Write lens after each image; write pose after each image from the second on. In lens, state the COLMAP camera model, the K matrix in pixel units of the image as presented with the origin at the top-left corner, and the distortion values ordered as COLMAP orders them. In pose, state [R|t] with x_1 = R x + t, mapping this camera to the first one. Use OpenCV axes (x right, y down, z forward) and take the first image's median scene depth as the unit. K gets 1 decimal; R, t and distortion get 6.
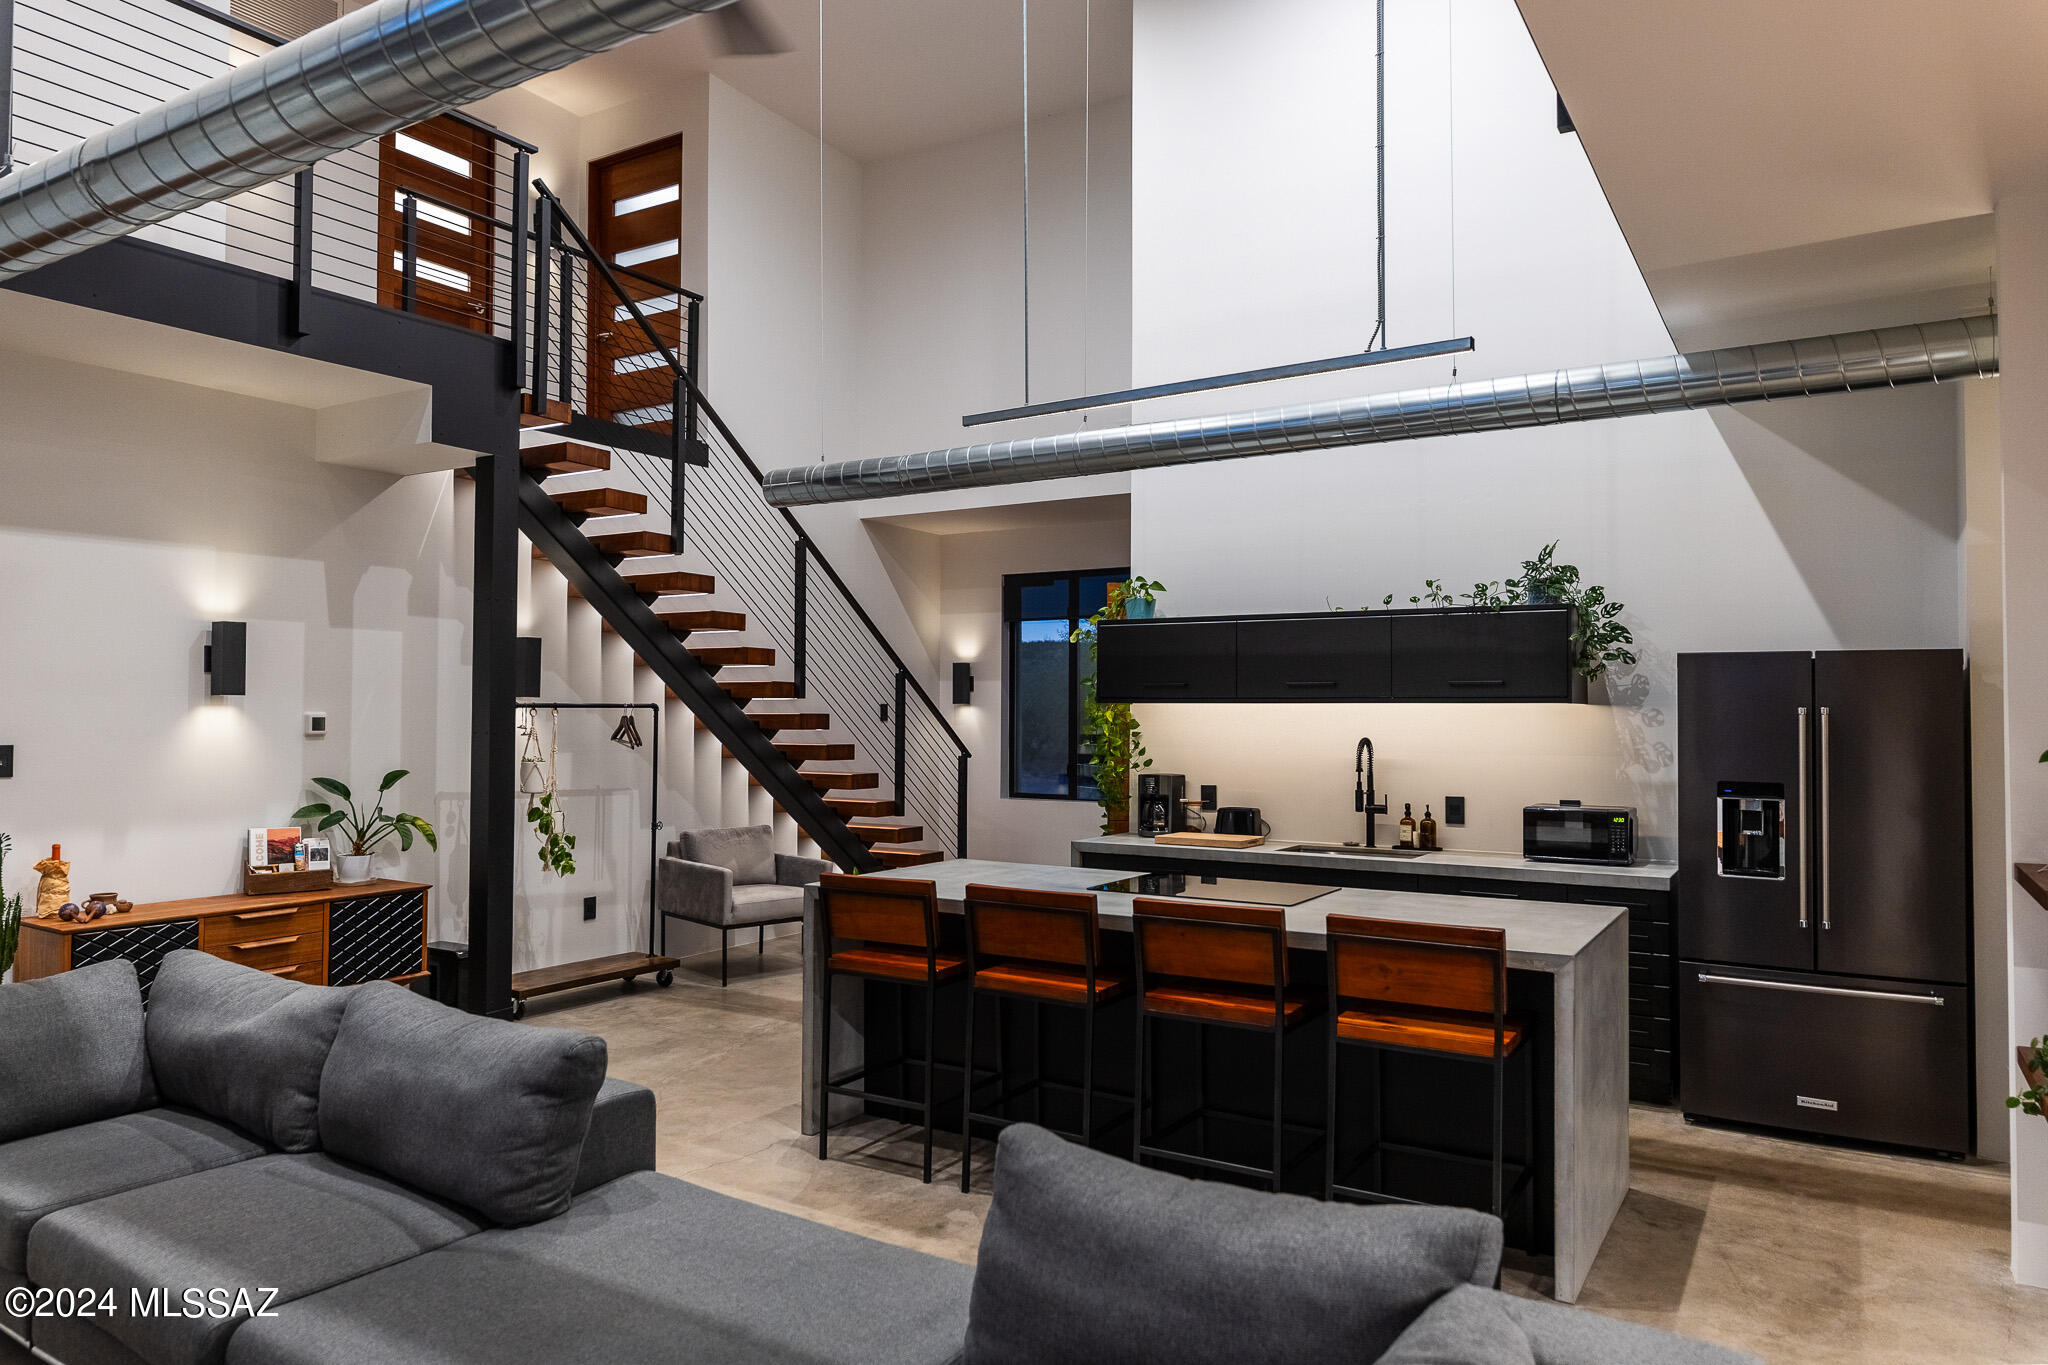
lens RADIAL K [[1330.5, 0, 1001.9], [0, 1330.5, 682.0], [0, 0, 1]] dist [0.000842, 0.000168]
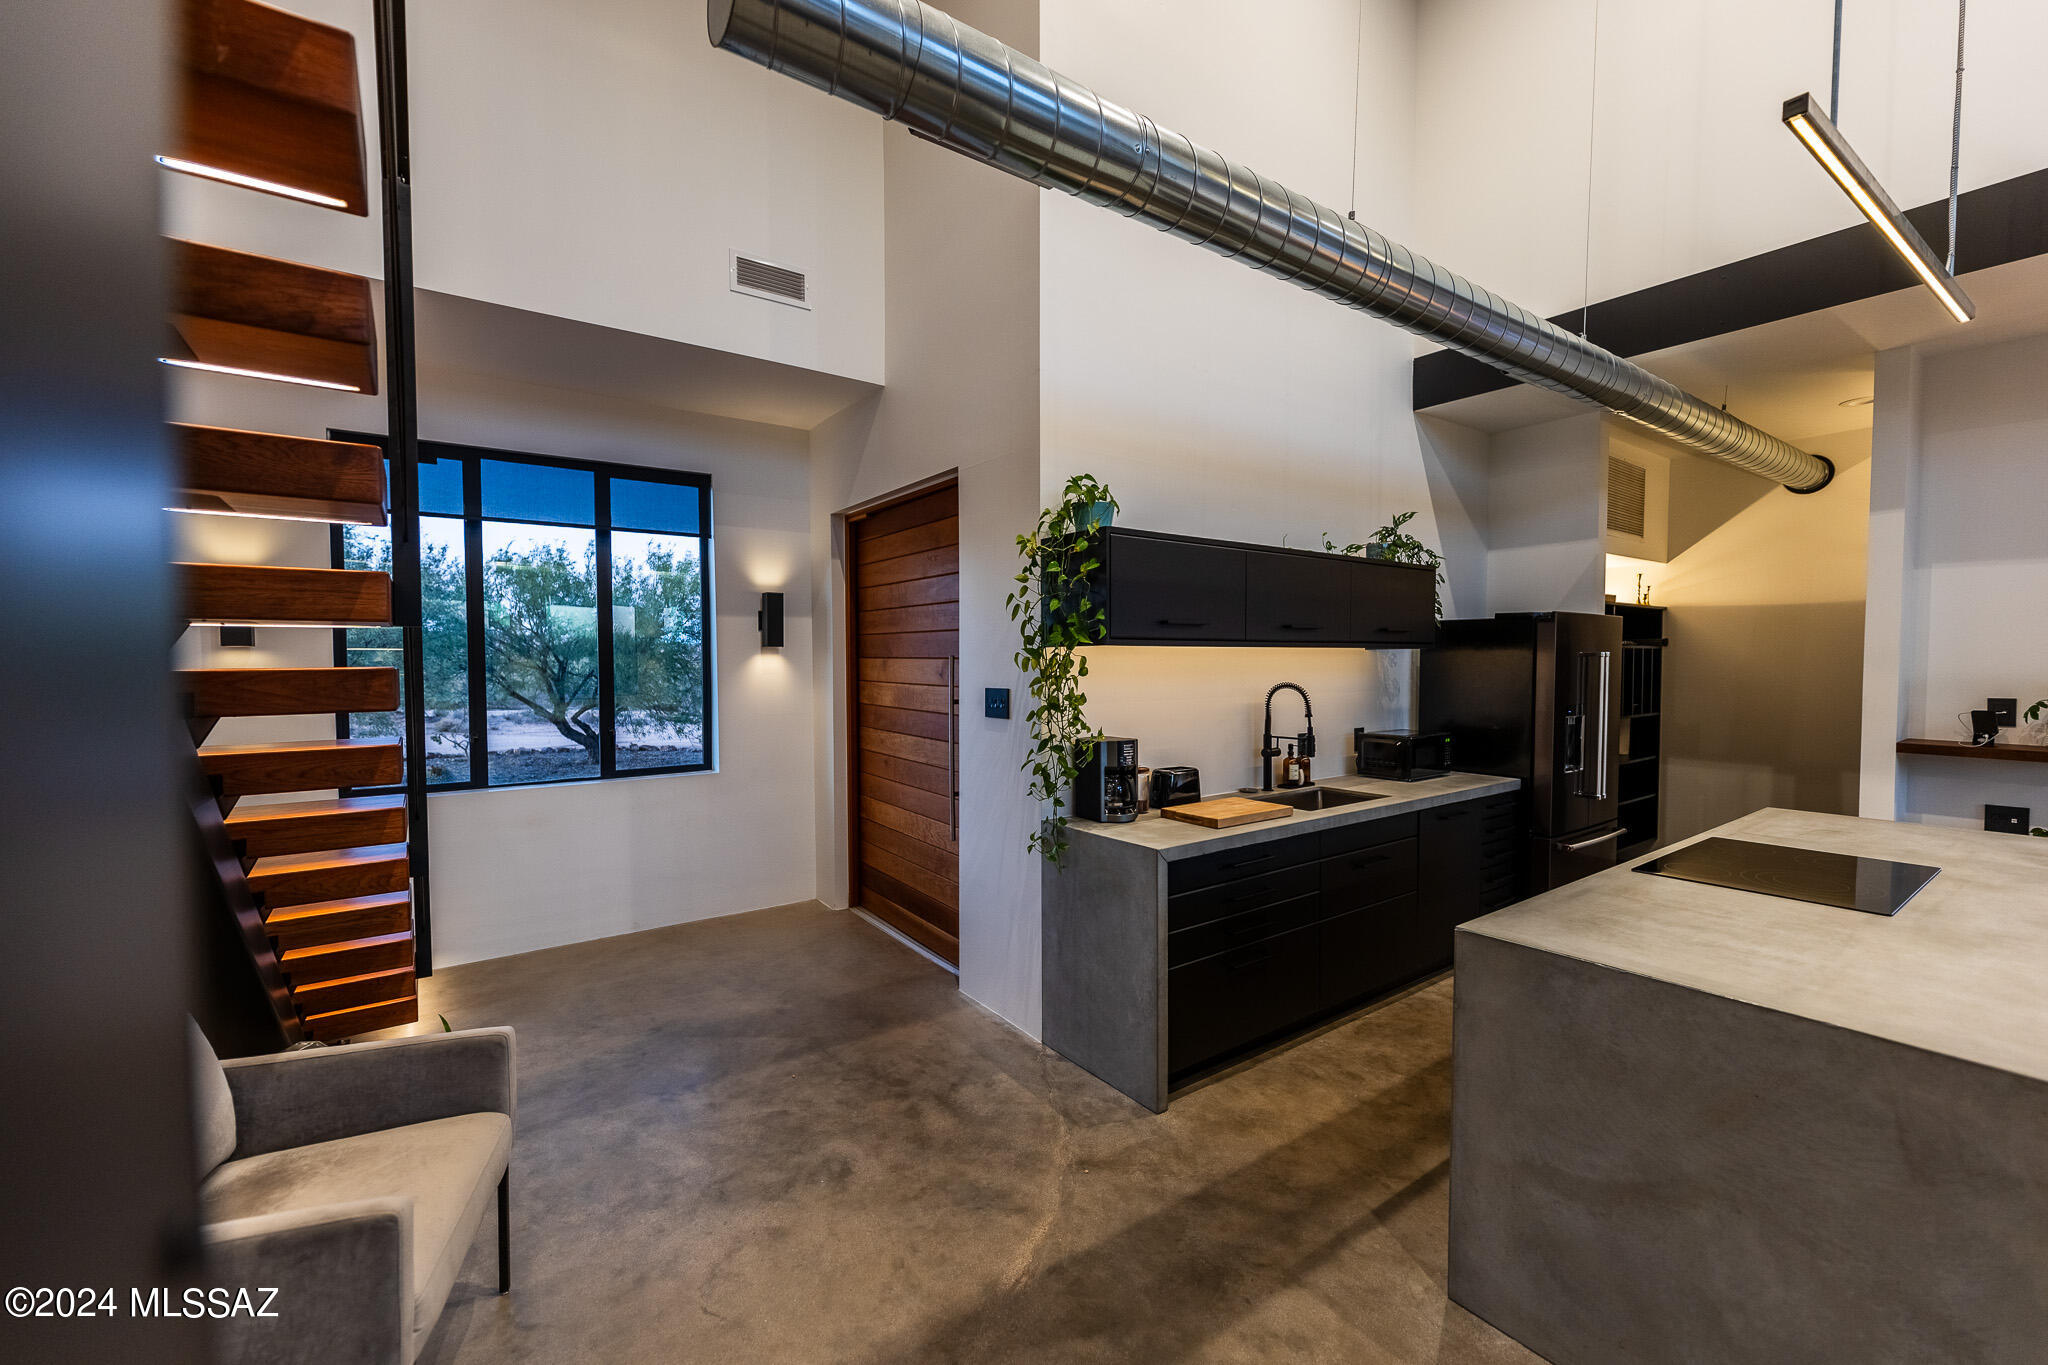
lens RADIAL K [[823.6, 0, 1007.0], [0, 823.6, 684.4], [0, 0, 1]] dist [-0.000237, -0.000030]
pose [[0.386905, -0.034863, 0.921460, -0.381865], [-0.016469, 0.998864, 0.044706, 0.019381], [-0.921973, -0.032473, 0.385891, 0.967802]]
